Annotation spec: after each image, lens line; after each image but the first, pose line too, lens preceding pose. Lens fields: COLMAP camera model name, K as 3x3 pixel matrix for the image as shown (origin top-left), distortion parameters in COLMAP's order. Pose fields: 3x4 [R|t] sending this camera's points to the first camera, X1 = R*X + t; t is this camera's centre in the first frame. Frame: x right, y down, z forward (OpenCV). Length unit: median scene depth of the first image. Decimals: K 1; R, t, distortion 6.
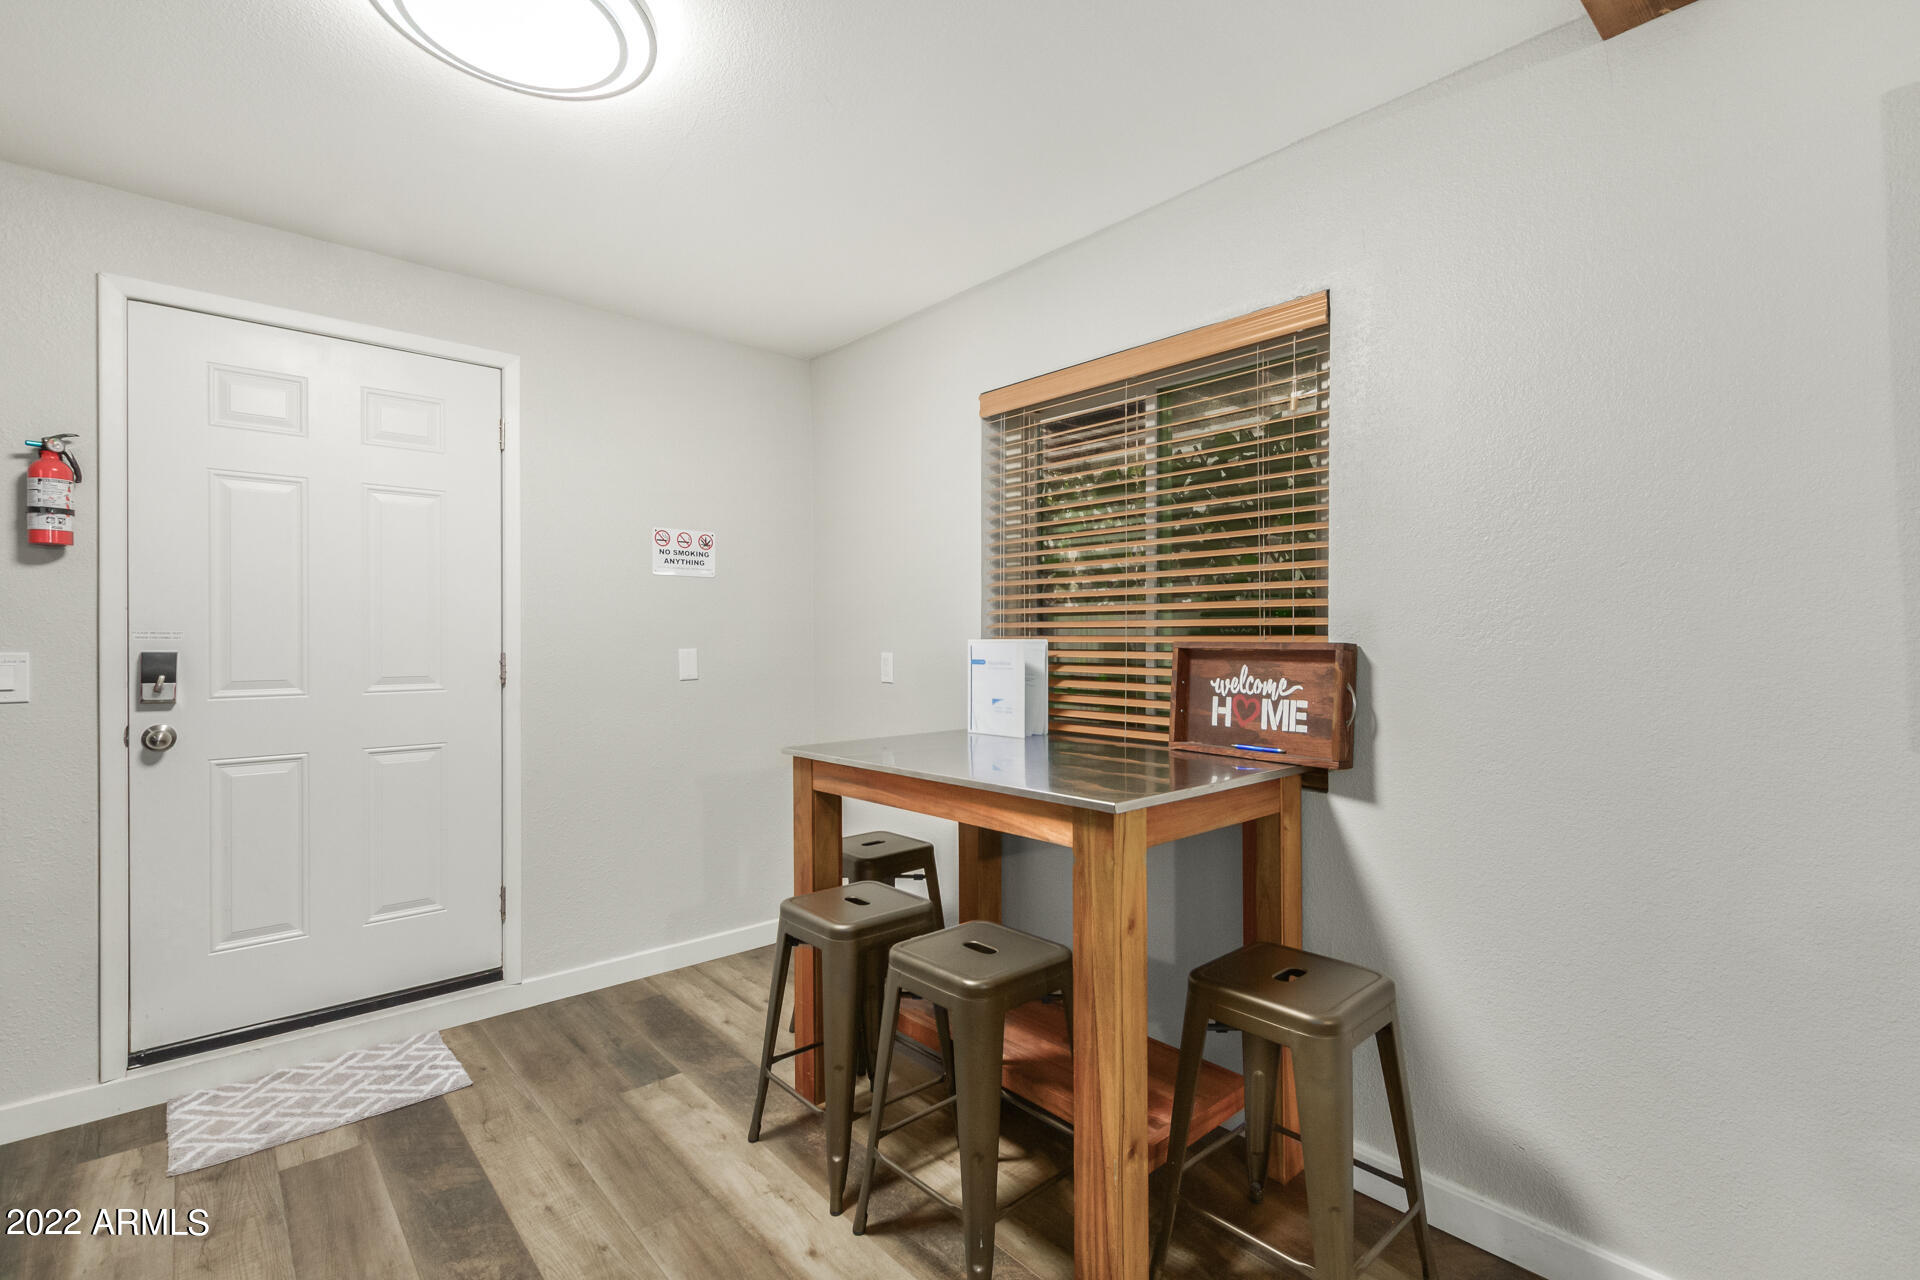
lens RADIAL K [[904.3, 0, 990.6], [0, 904.3, 637.3], [0, 0, 1]] dist [0.002802, -0.000642]
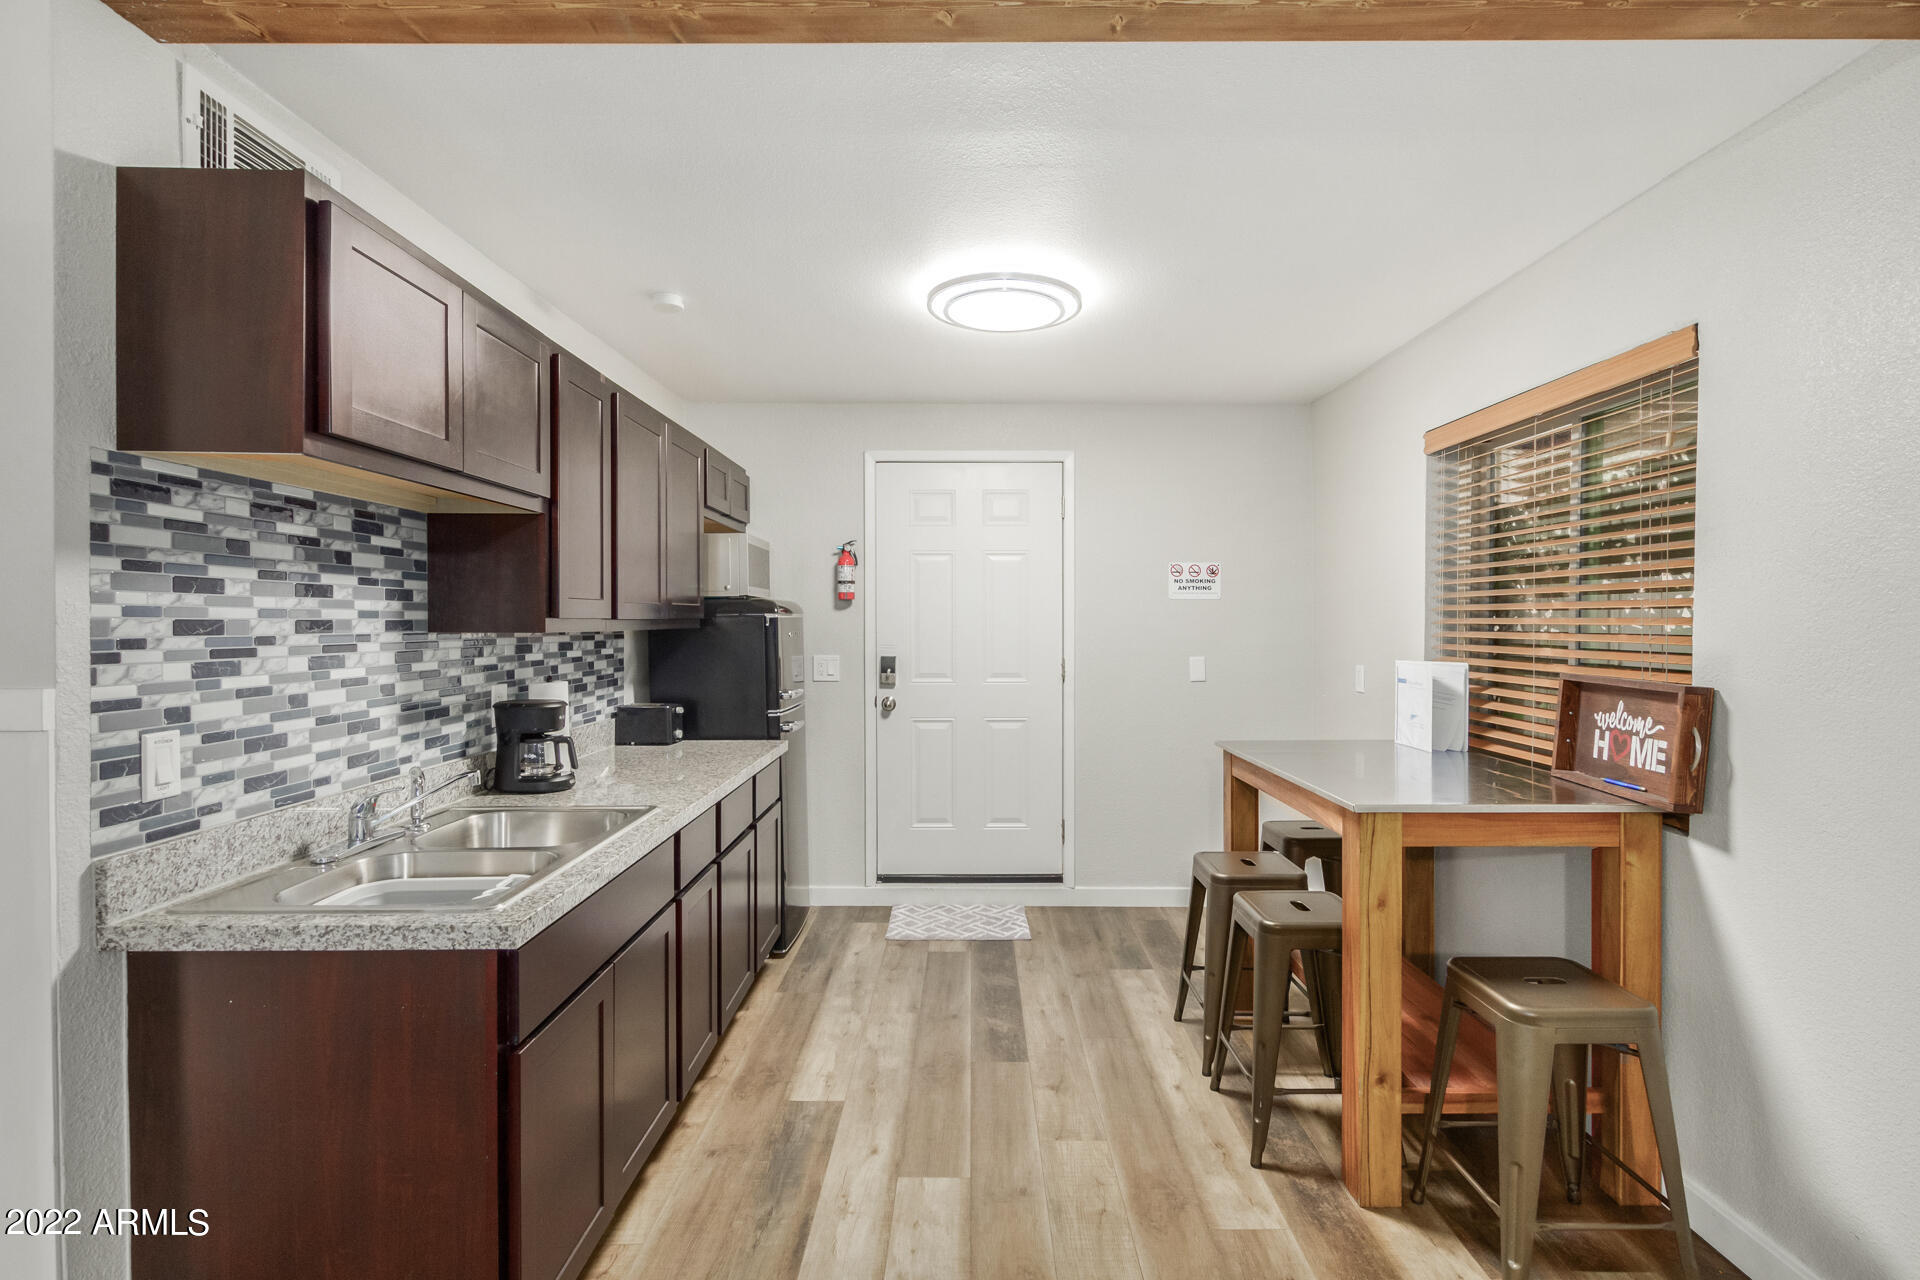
lens RADIAL K [[912.6, 0, 942.2], [0, 912.6, 635.6], [0, 0, 1]] dist [0.001276, 0.000187]
pose [[0.727186, 0.012695, -0.686323, 0.412850], [-0.000489, 0.999838, 0.017976, -0.057853], [0.686440, -0.012736, 0.727074, -0.251201]]
